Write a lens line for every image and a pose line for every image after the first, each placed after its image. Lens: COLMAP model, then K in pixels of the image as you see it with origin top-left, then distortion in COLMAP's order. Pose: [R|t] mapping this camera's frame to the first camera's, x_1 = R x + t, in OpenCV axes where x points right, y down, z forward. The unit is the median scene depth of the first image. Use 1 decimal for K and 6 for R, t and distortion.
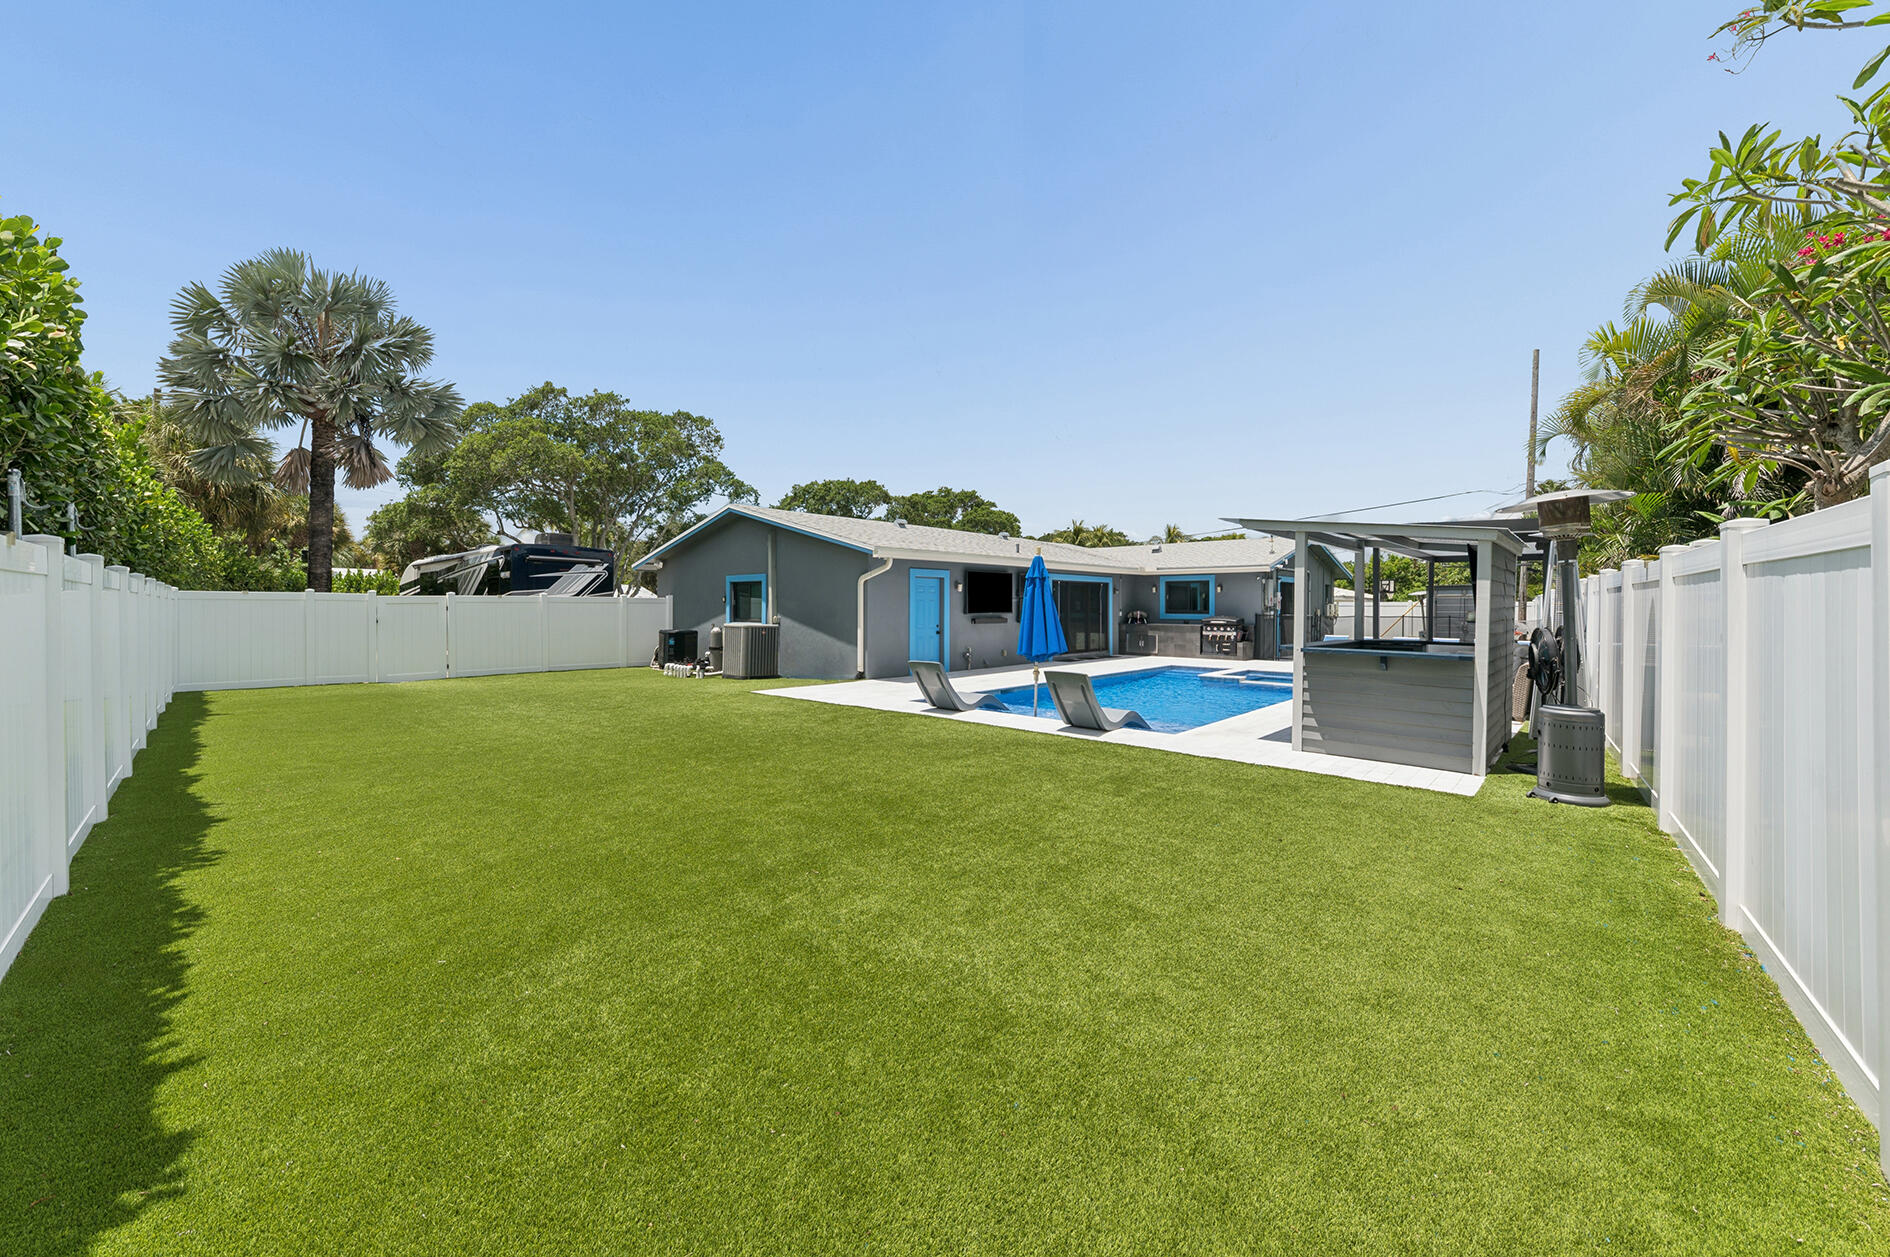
lens RADIAL K [[684.5, 0, 957.7], [0, 684.5, 618.8], [0, 0, 1]] dist [-0.008476, -0.000248]
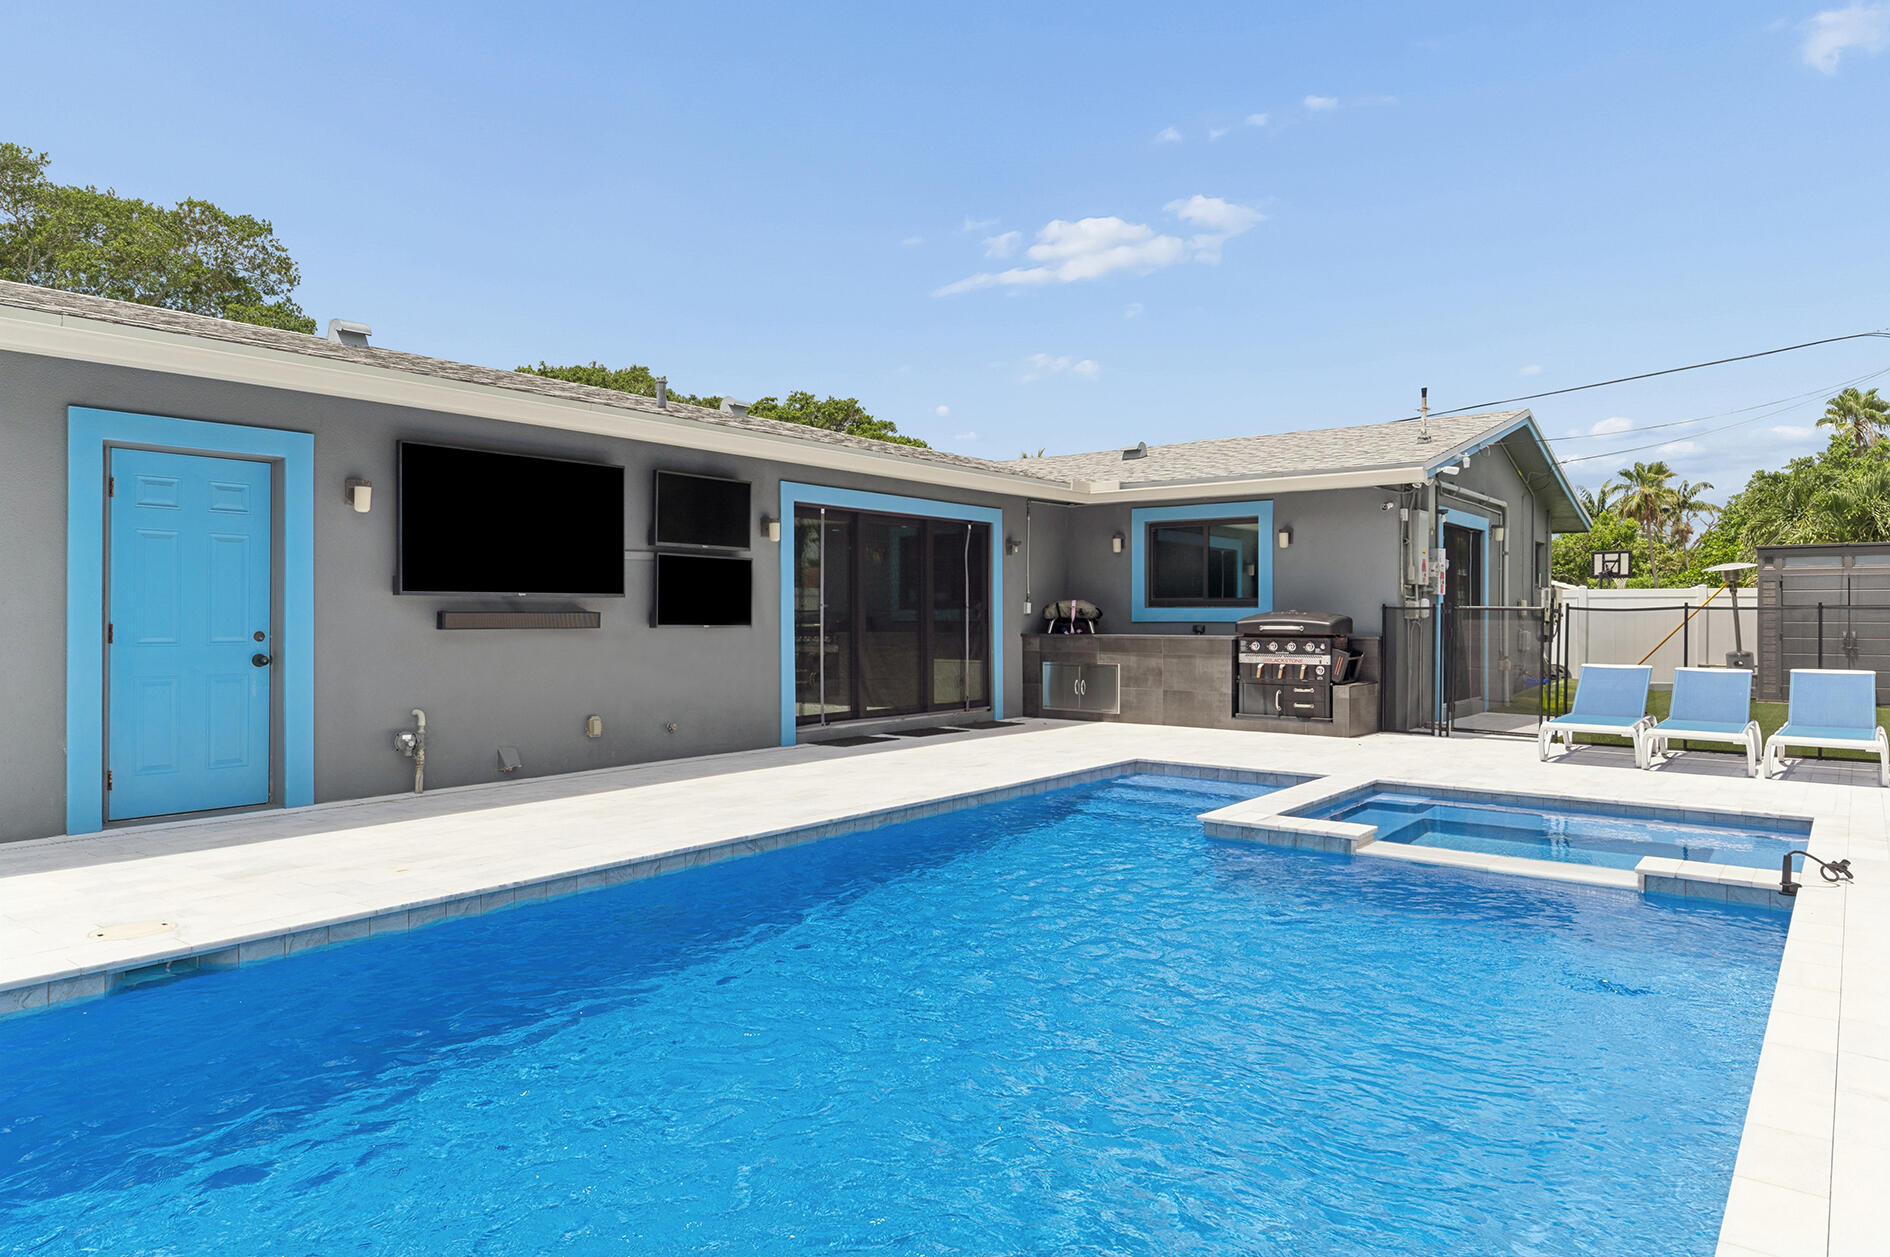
lens RADIAL K [[1124.3, 0, 945.0], [0, 1124.3, 628.5], [0, 0, 1]] dist [-0.000202, -0.000573]
pose [[0.998044, -0.002815, 0.062453, 0.162887], [0.003246, 0.999972, -0.006794, 0.008399], [-0.062432, 0.006983, 0.998025, 0.408934]]
